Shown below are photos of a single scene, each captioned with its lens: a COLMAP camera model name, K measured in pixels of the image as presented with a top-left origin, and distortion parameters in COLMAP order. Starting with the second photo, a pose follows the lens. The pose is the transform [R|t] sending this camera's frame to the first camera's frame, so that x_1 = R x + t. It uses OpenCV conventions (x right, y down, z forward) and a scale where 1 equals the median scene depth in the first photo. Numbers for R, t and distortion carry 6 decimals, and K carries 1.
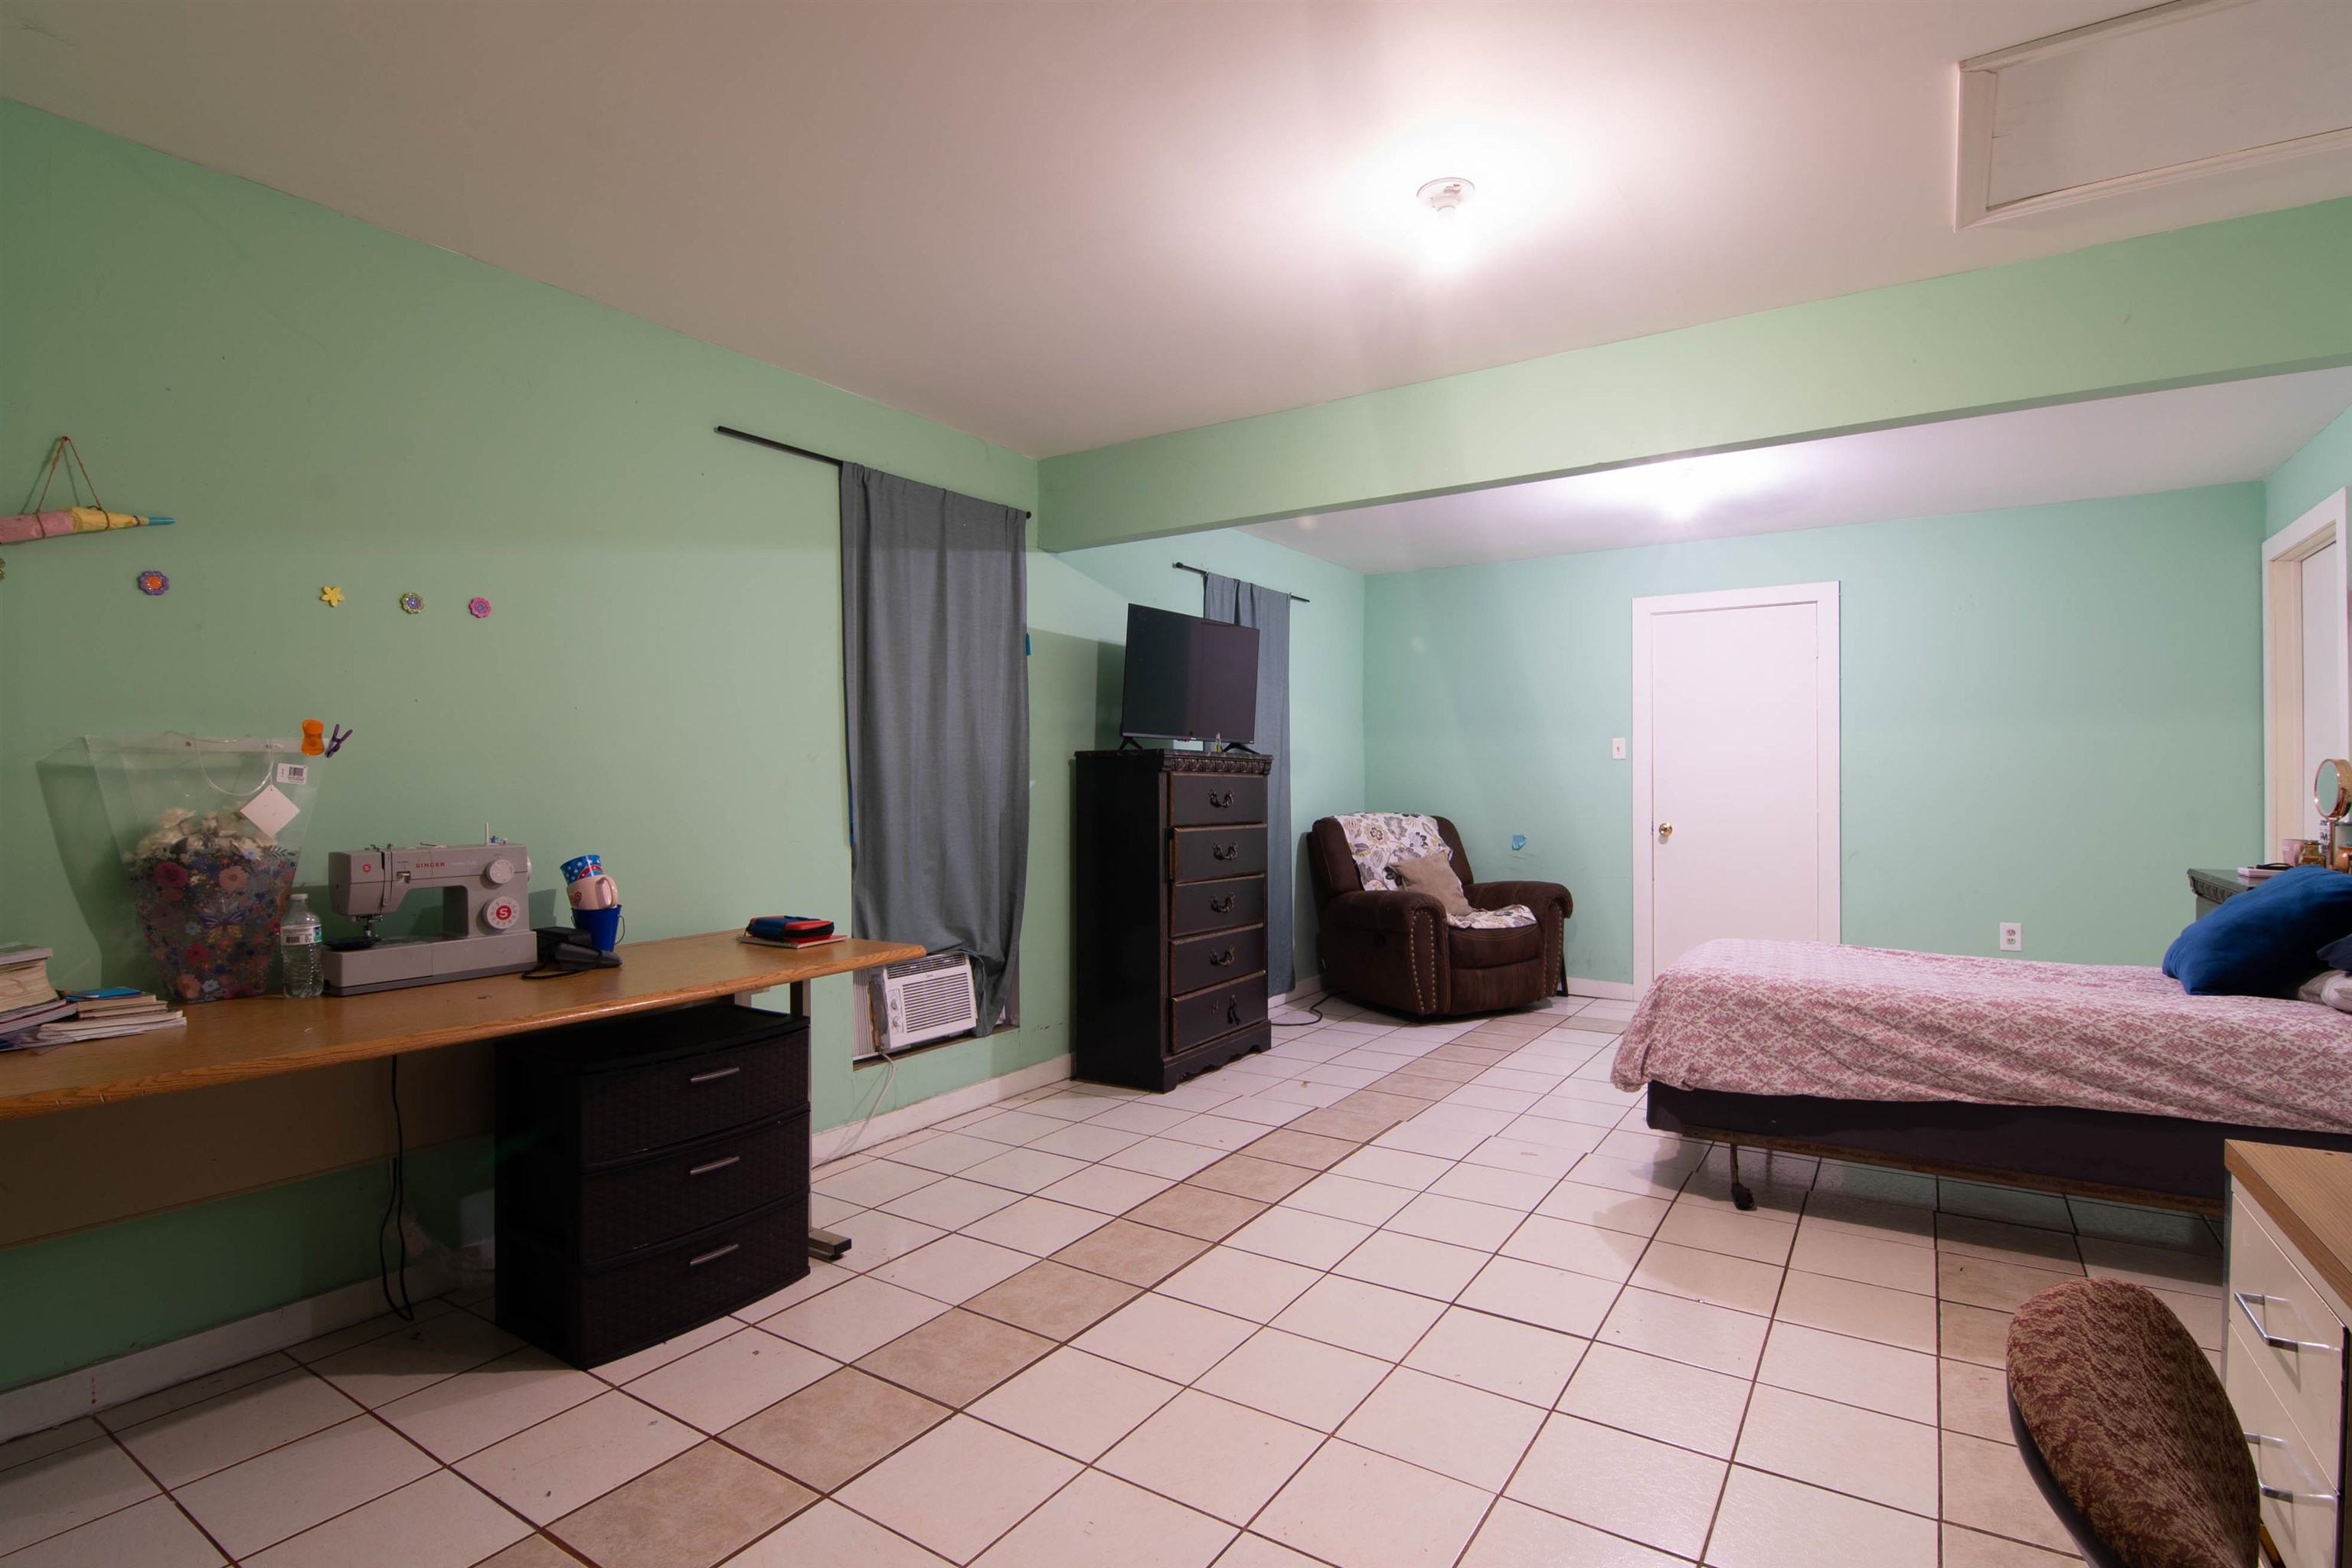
lens RADIAL K [[1154.2, 0, 1176.0], [0, 1154.2, 784.0], [0, 0, 1]] dist [0.015569, -0.022302]
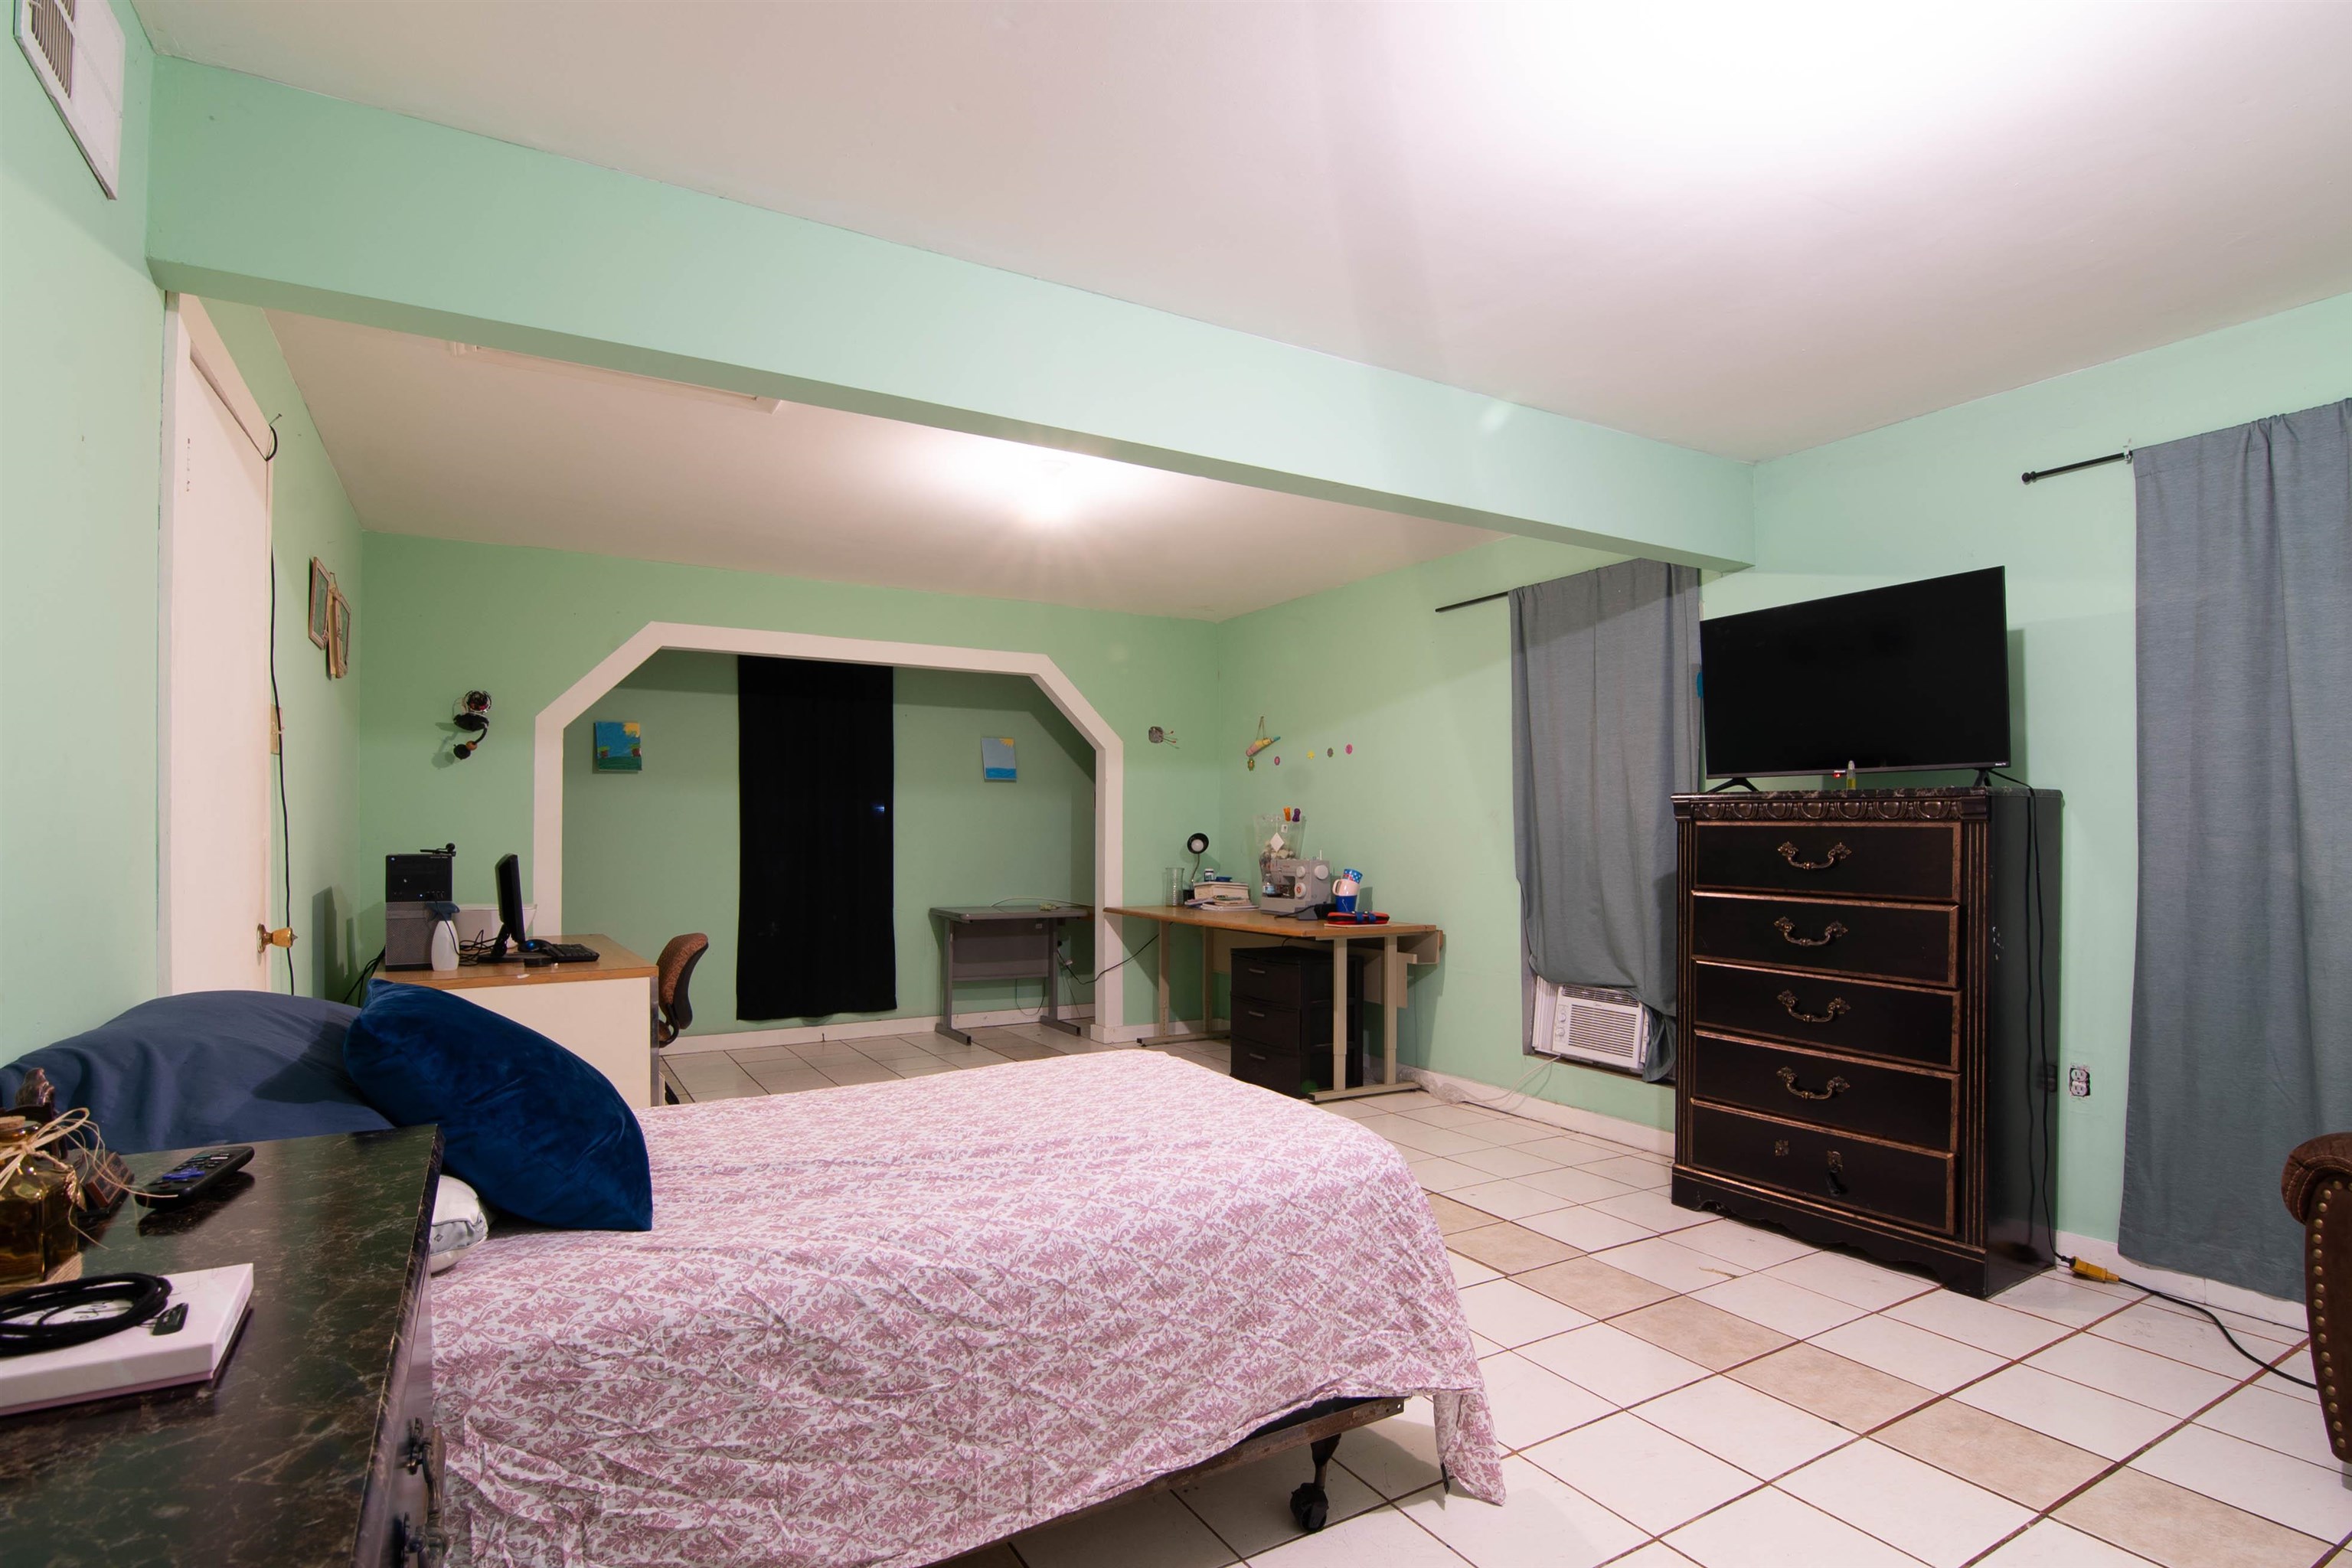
lens RADIAL K [[1154.2, 0, 1176.0], [0, 1154.2, 784.0], [0, 0, 1]] dist [0.015569, -0.022302]
pose [[-0.438800, -0.037529, -0.897801, 1.280679], [-0.002146, 0.999168, -0.040717, -0.001951], [0.898582, -0.015941, -0.438516, 1.473317]]
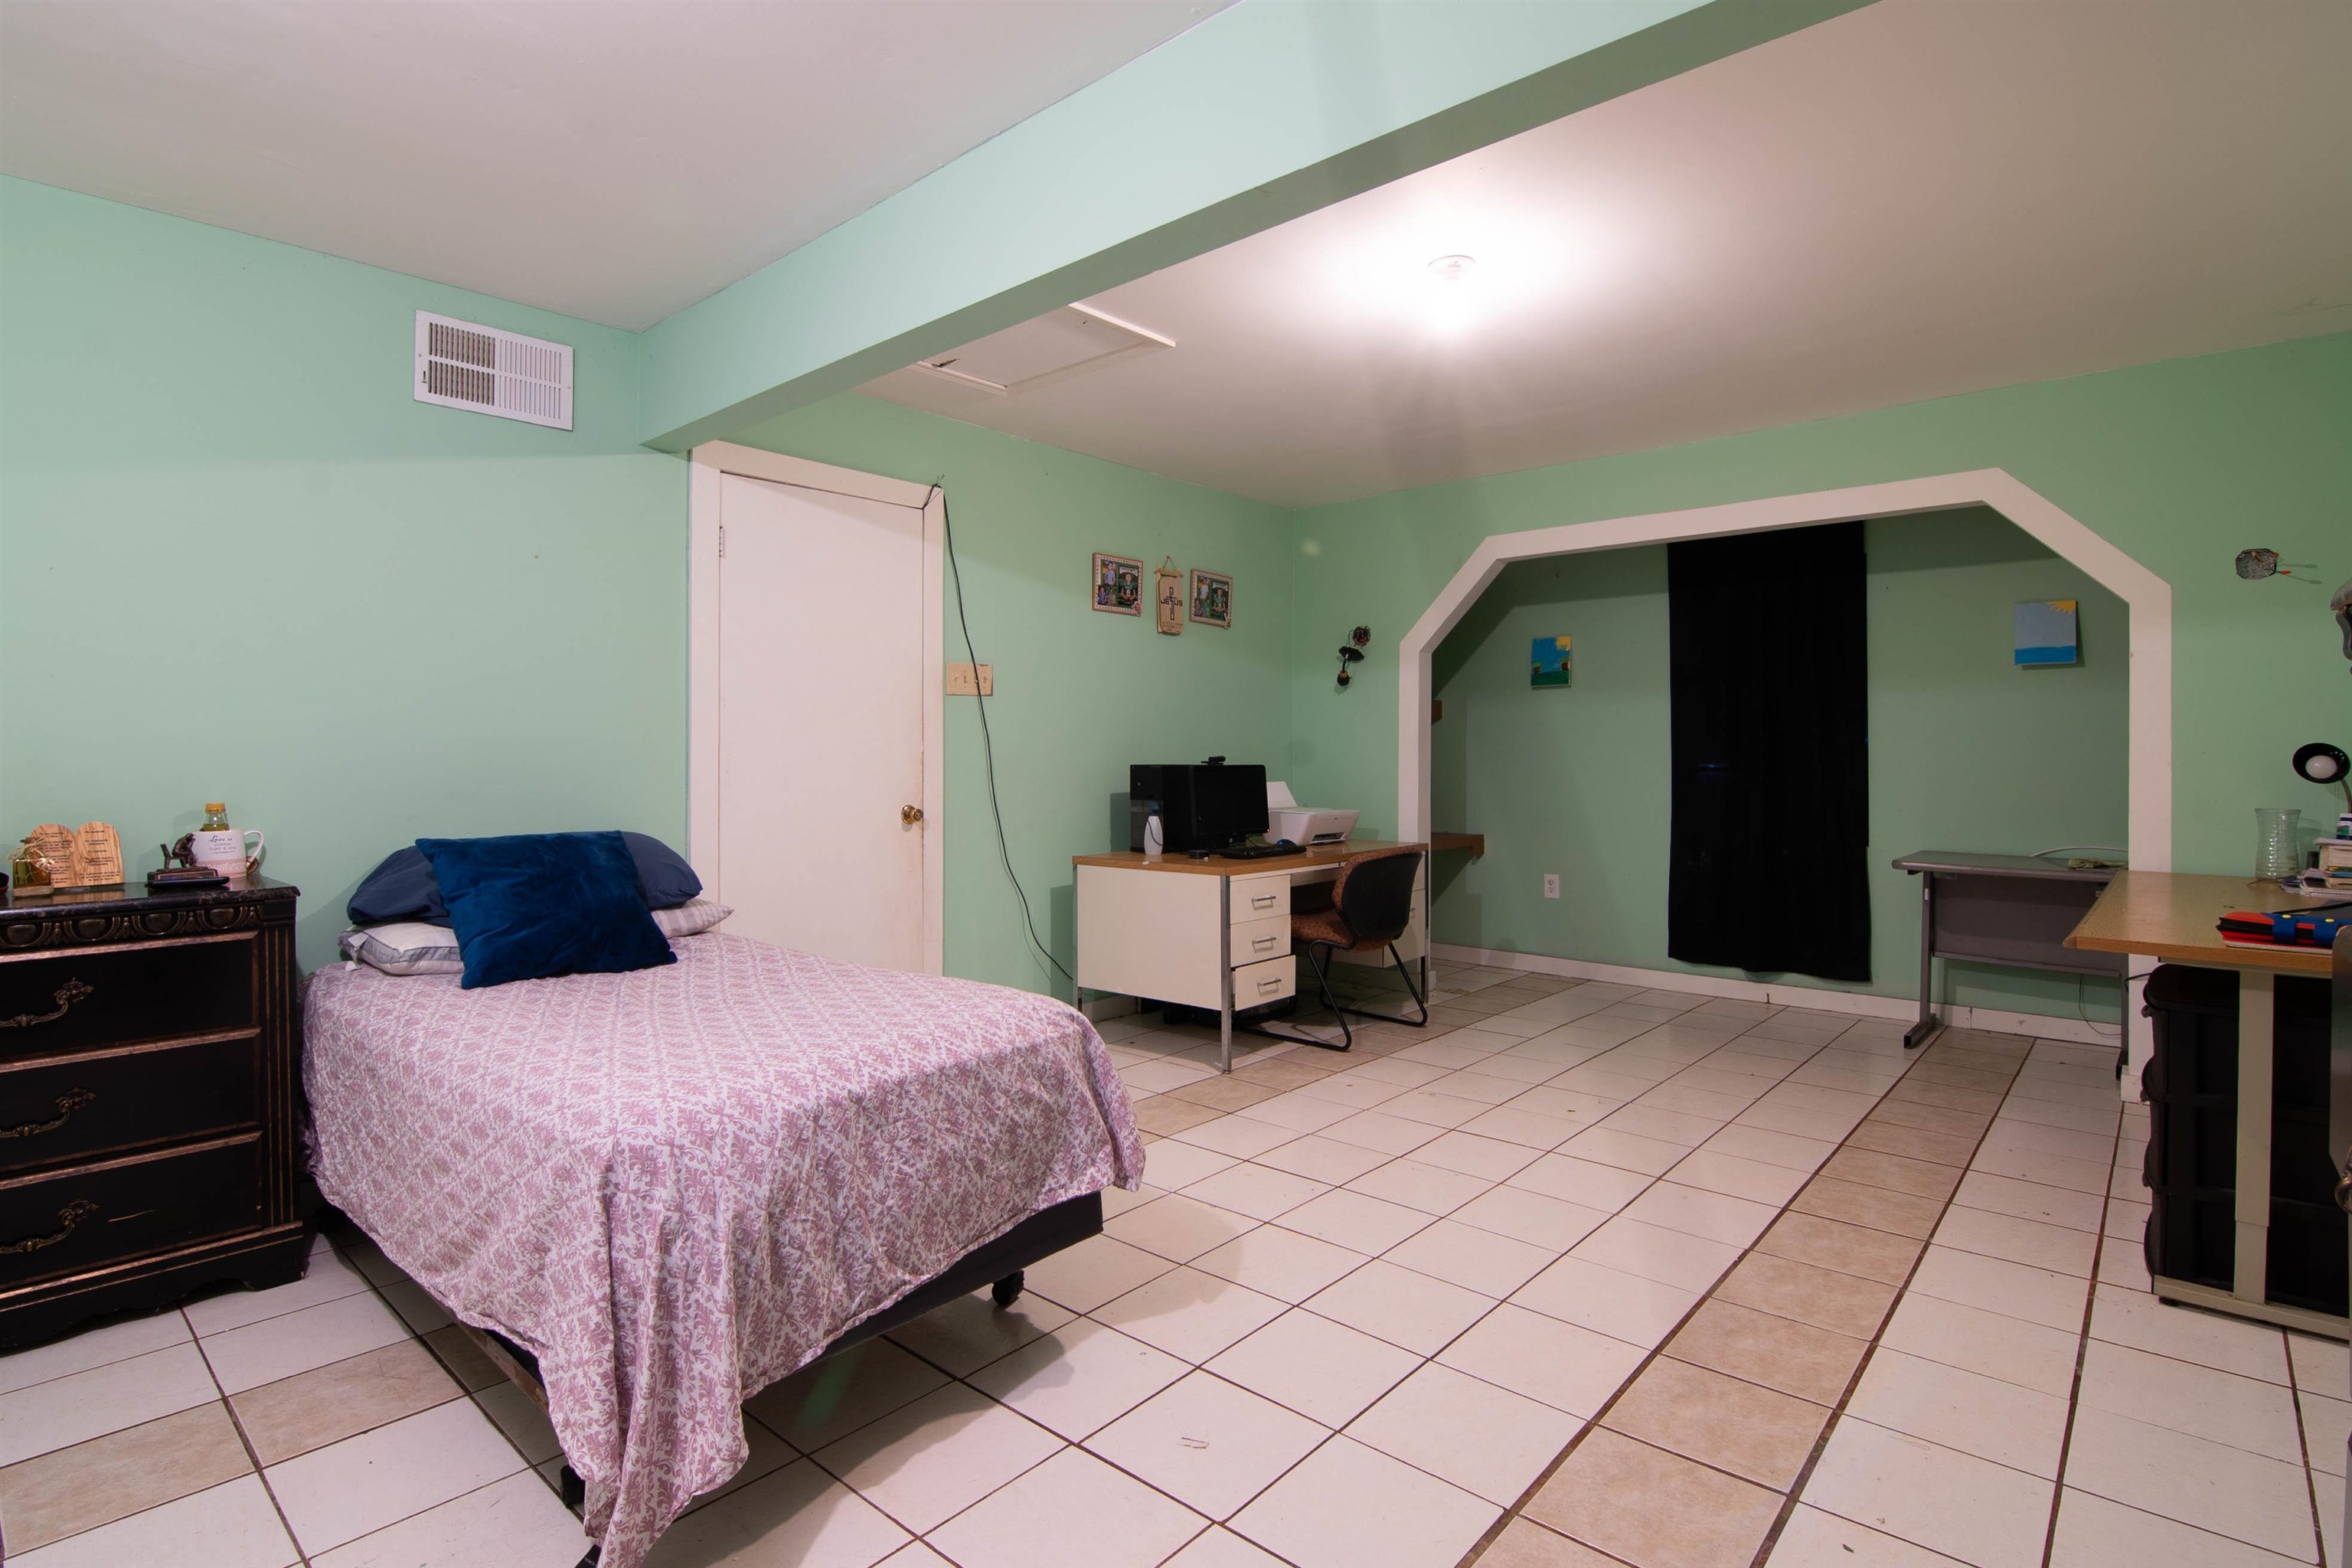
lens RADIAL K [[1163.0, 0, 1217.6], [0, 1163.0, 753.9], [0, 0, 1]] dist [-0.000412, -0.024083]
pose [[-0.992341, 0.003385, 0.123479, 0.267971], [0.003715, 0.999990, 0.002439, 0.004397], [-0.123469, 0.002879, -0.992344, 1.770875]]
